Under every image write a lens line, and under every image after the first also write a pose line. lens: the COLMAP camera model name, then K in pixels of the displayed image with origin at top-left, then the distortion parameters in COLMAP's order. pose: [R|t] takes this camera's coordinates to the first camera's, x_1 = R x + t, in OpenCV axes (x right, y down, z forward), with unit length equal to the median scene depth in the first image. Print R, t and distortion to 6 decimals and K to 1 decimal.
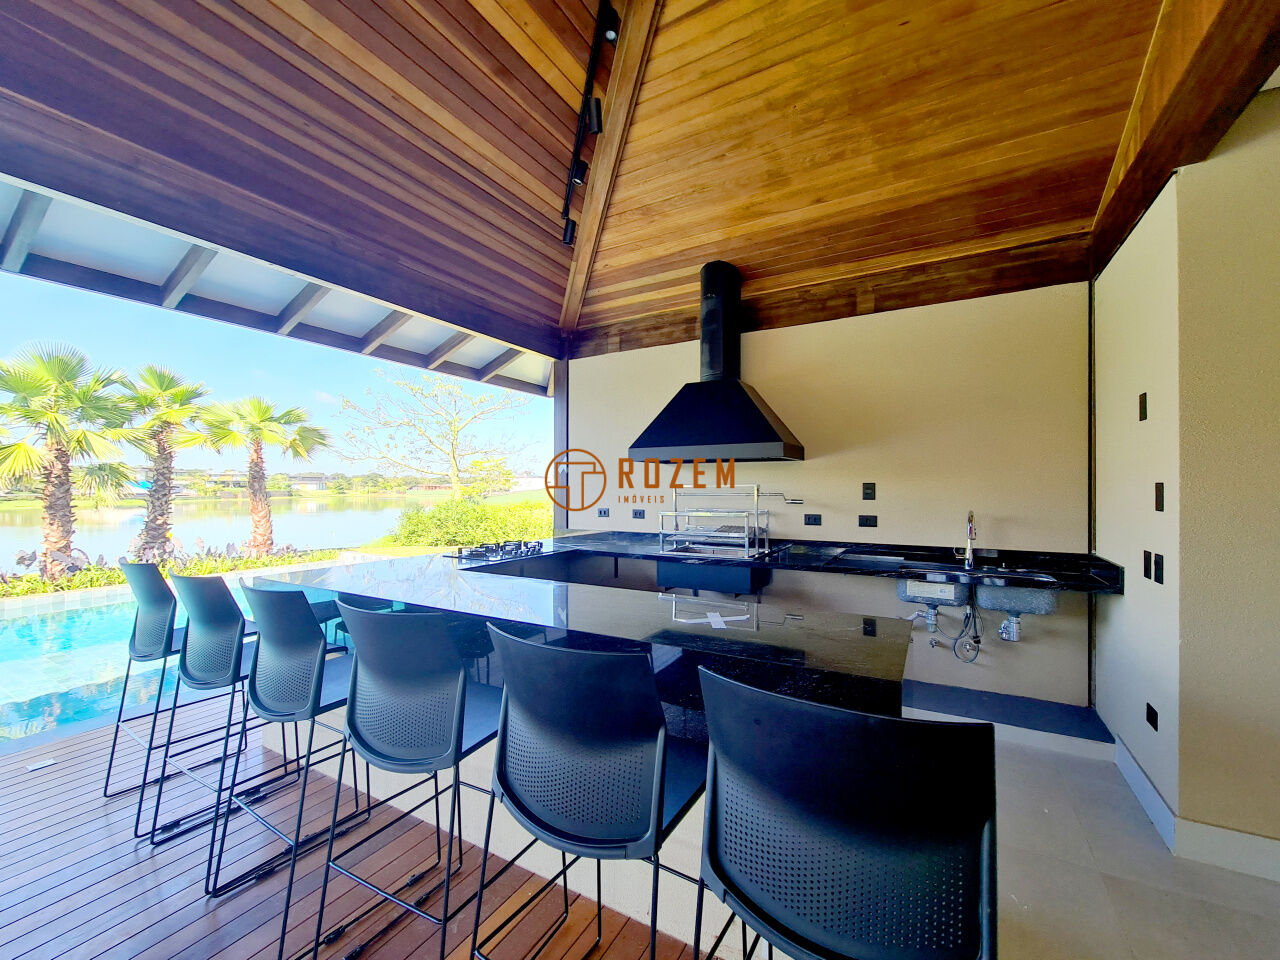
lens RADIAL K [[526.9, 0, 636.8], [0, 526.9, 487.8], [0, 0, 1]] dist [0.000746, -0.001769]
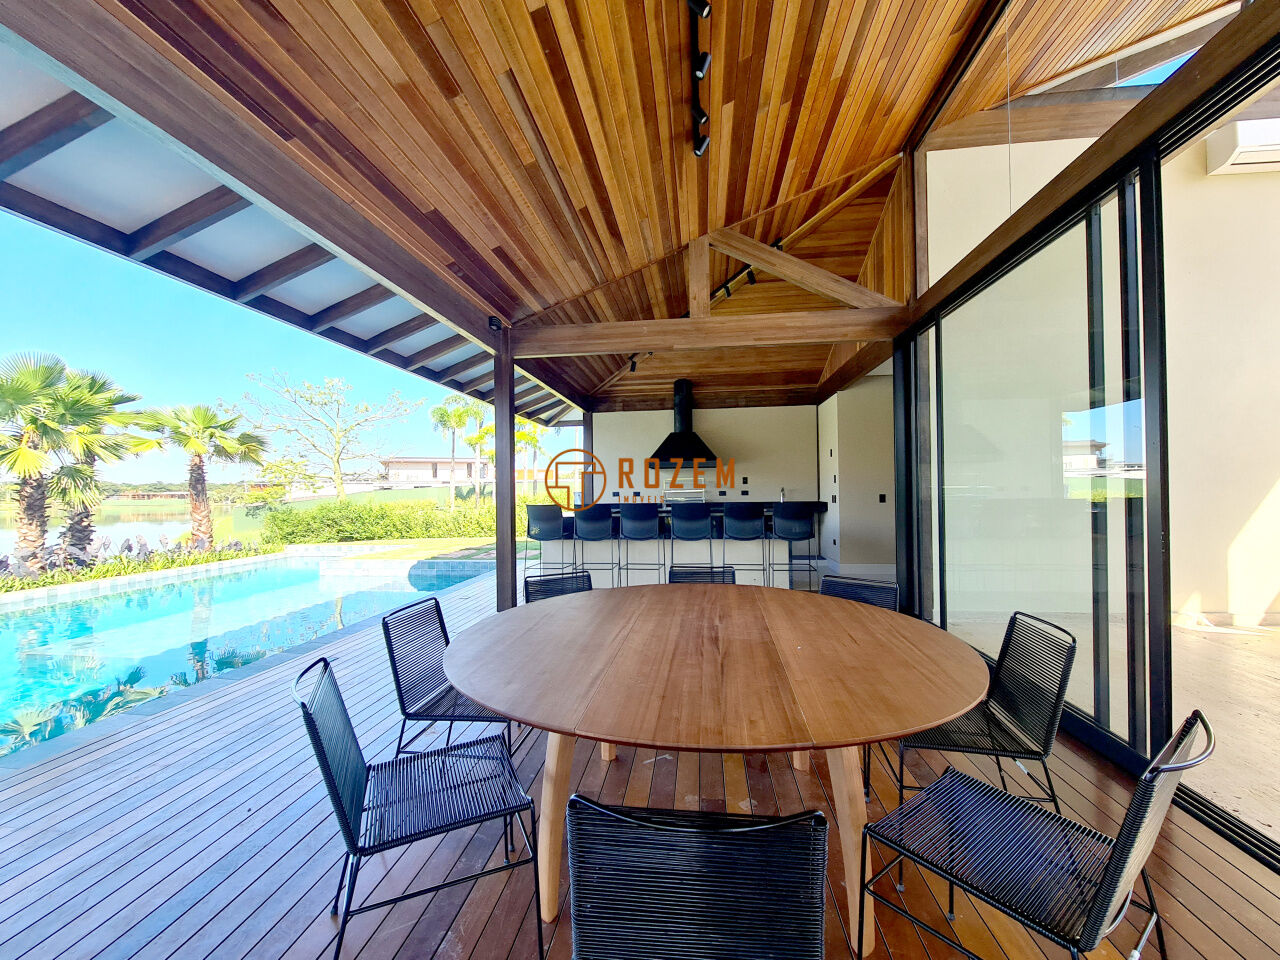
lens RADIAL K [[526.9, 0, 645.8], [0, 526.9, 485.5], [0, 0, 1]] dist [0.000746, -0.001769]
pose [[0.916386, -0.015647, 0.399989, -0.872697], [0.018413, 0.999826, -0.003072, 0.027135], [-0.399872, 0.010180, 0.916515, -0.955561]]
